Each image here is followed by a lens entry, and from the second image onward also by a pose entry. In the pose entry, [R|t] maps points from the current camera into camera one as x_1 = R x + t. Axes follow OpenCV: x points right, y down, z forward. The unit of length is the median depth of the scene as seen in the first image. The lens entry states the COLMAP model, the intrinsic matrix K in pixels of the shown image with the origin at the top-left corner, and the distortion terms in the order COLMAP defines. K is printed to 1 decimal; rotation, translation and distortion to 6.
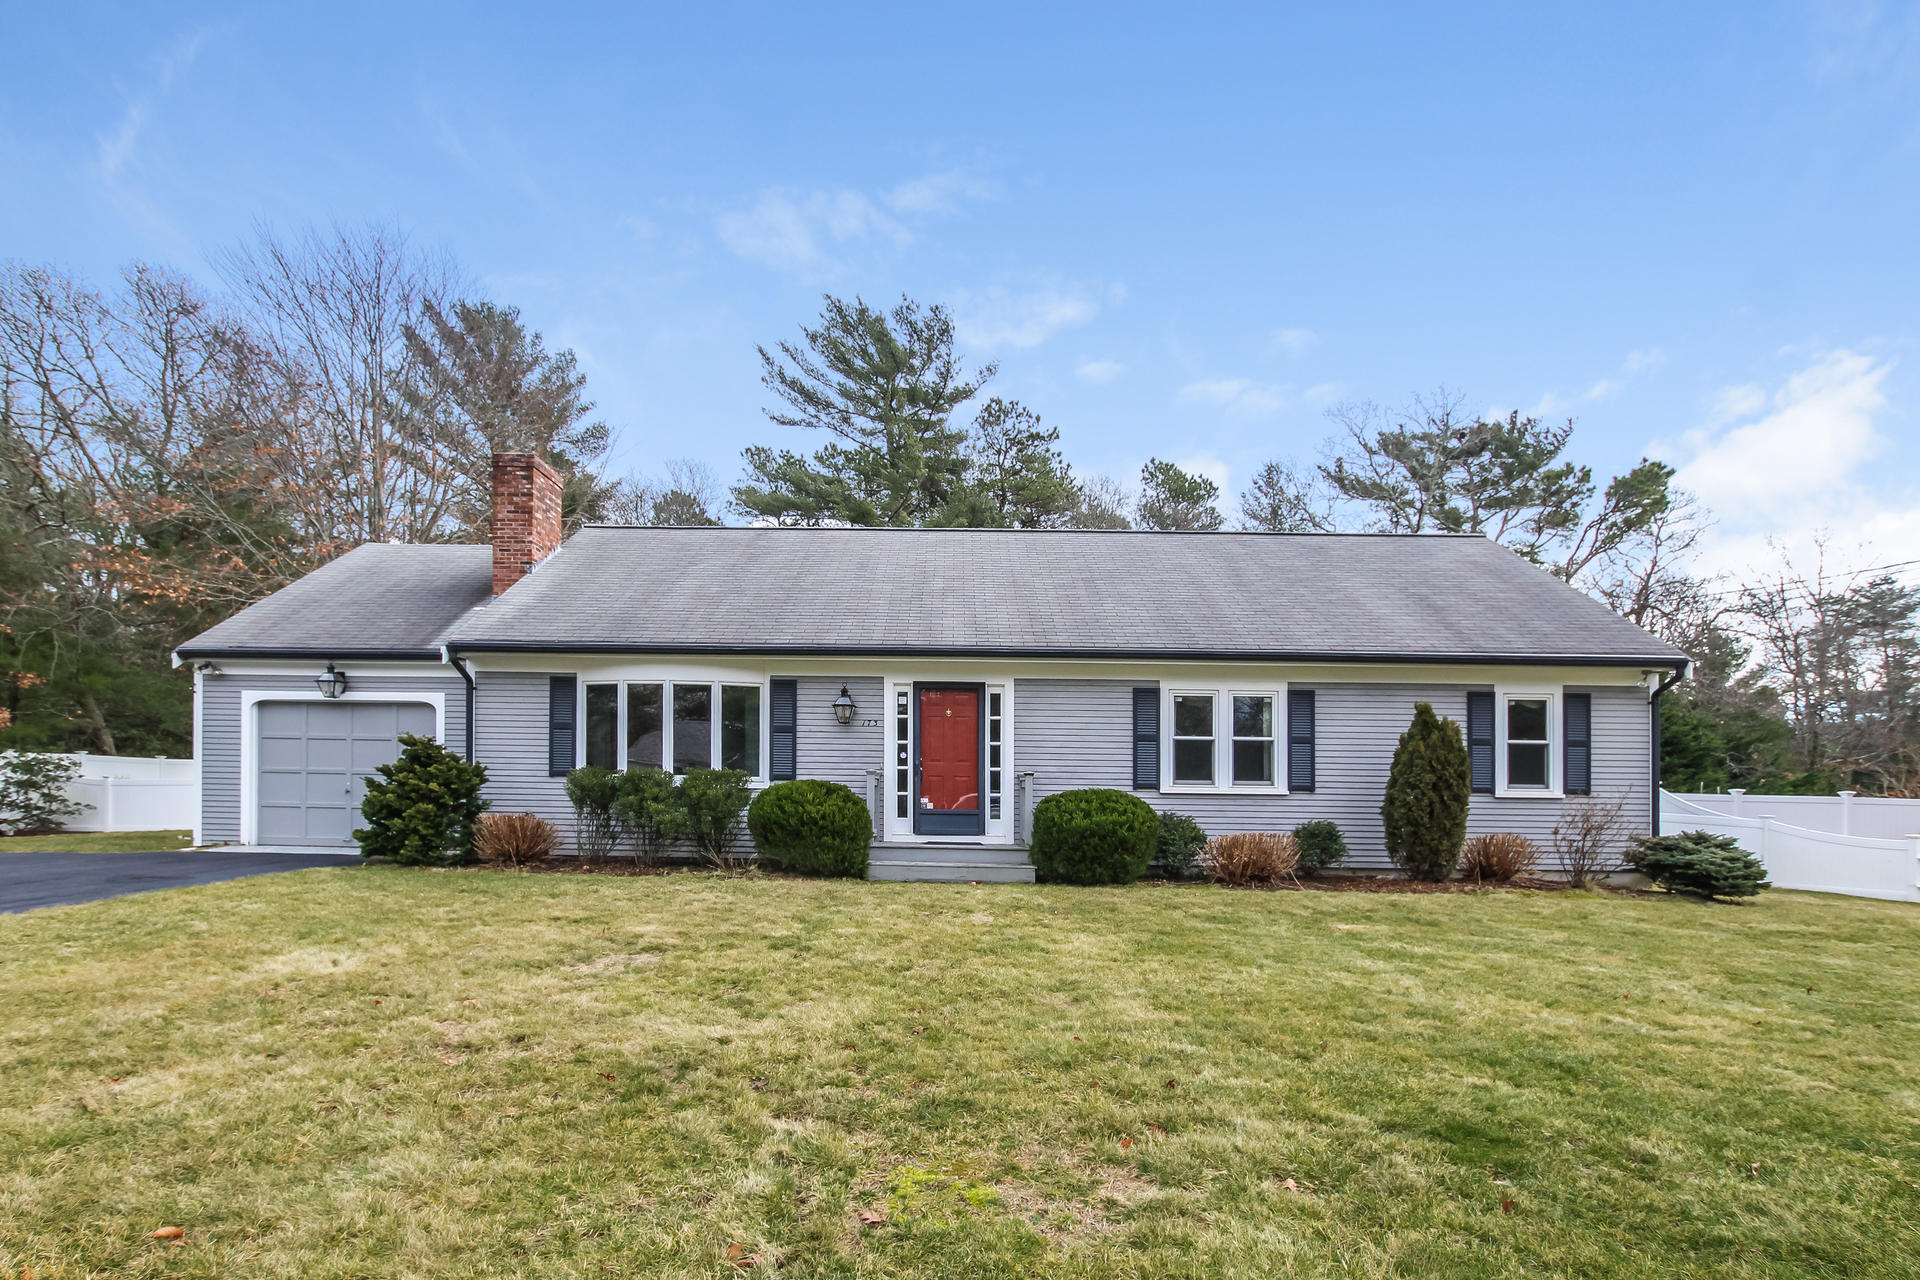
lens RADIAL K [[883.5, 0, 960.0], [0, 883.5, 640.0], [0, 0, 1]] dist [-0.004093, 0.000273]
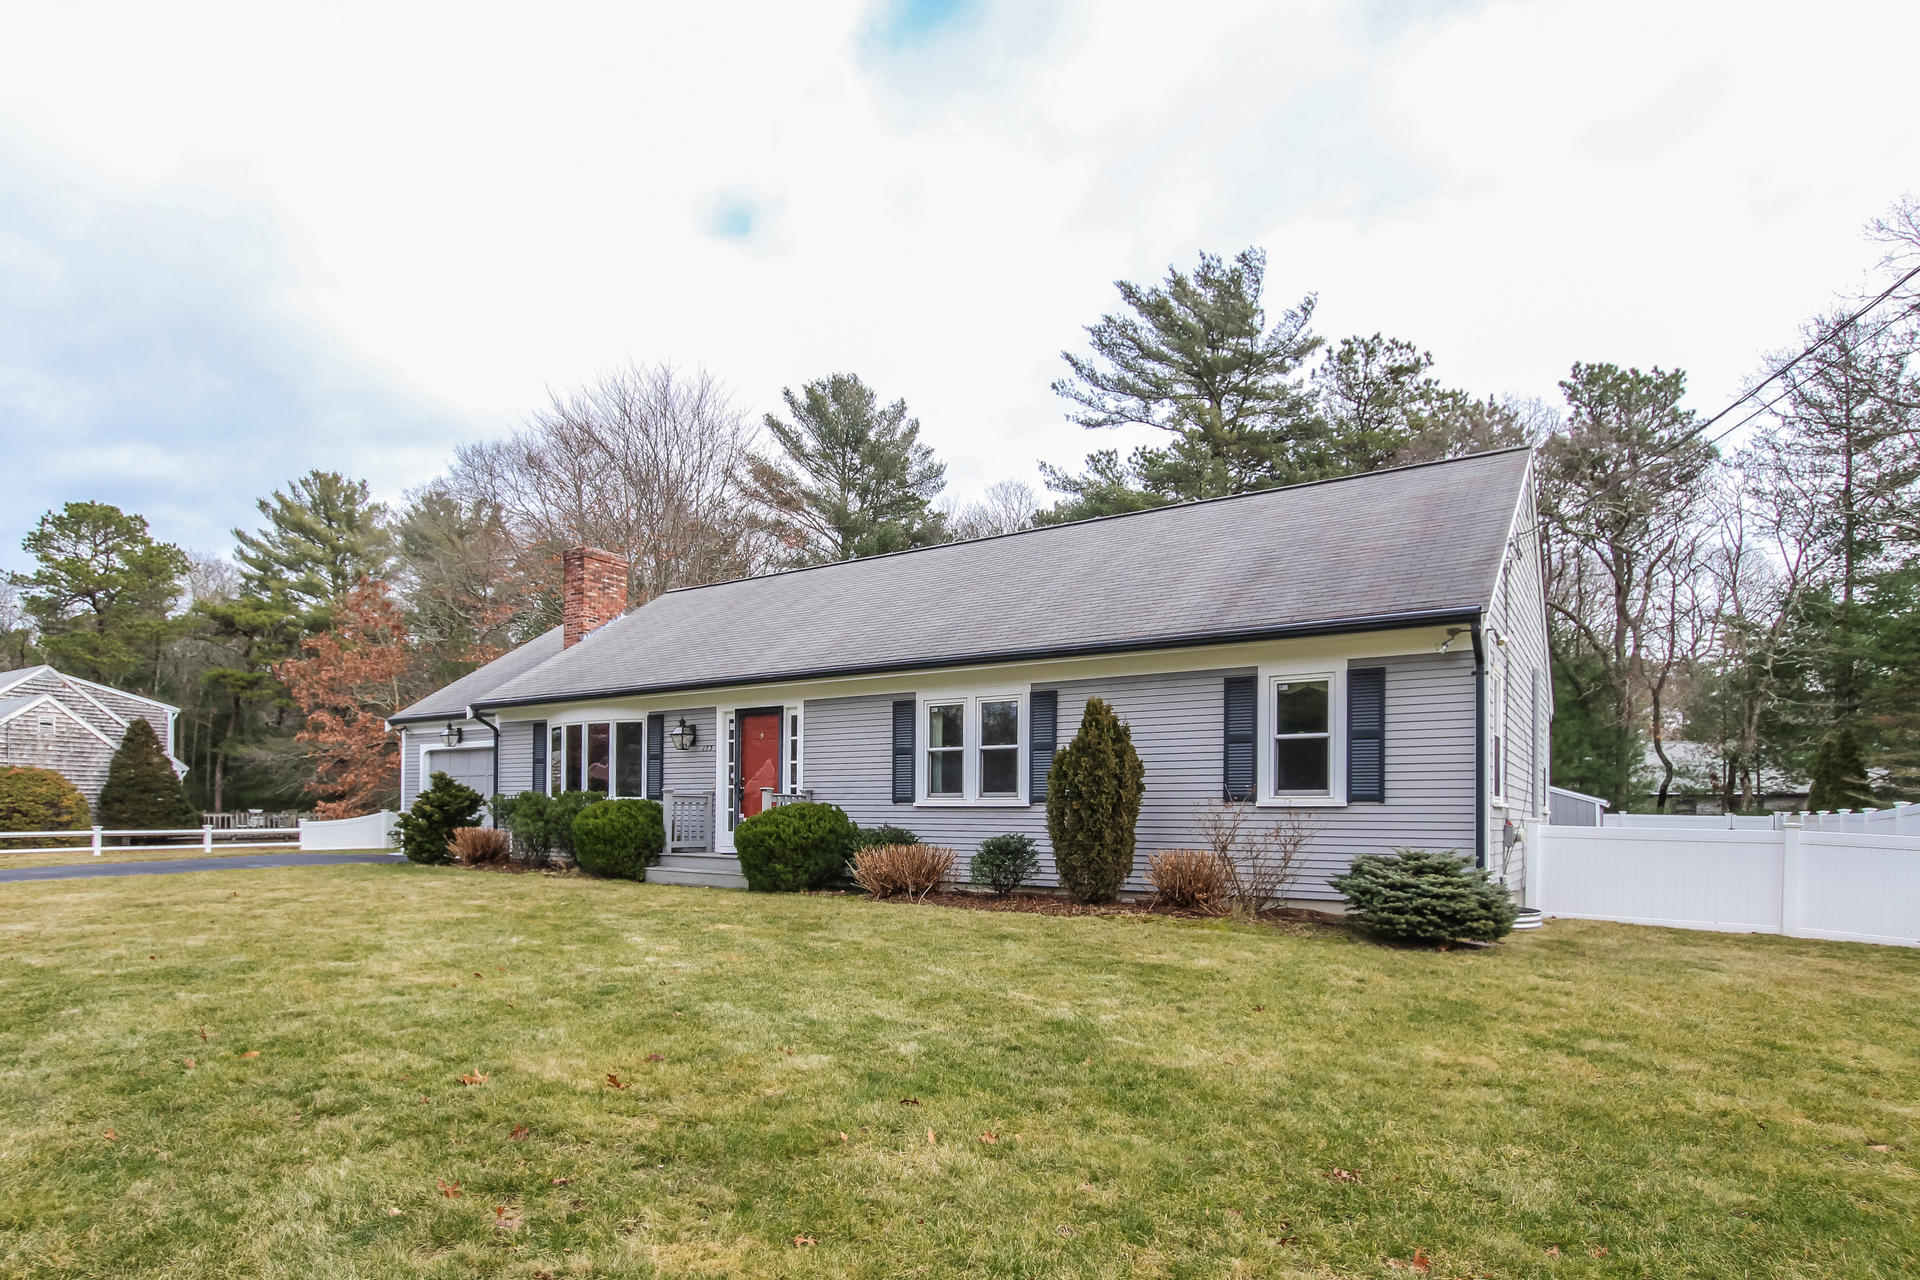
lens RADIAL K [[949.6, 0, 960.0], [0, 949.6, 640.0], [0, 0, 1]] dist [0.002294, 0.000045]
pose [[0.851618, -0.102589, -0.514025, 0.819772], [0.102336, 0.994330, -0.028902, 0.023684], [0.514076, -0.027990, 0.857288, 0.118281]]
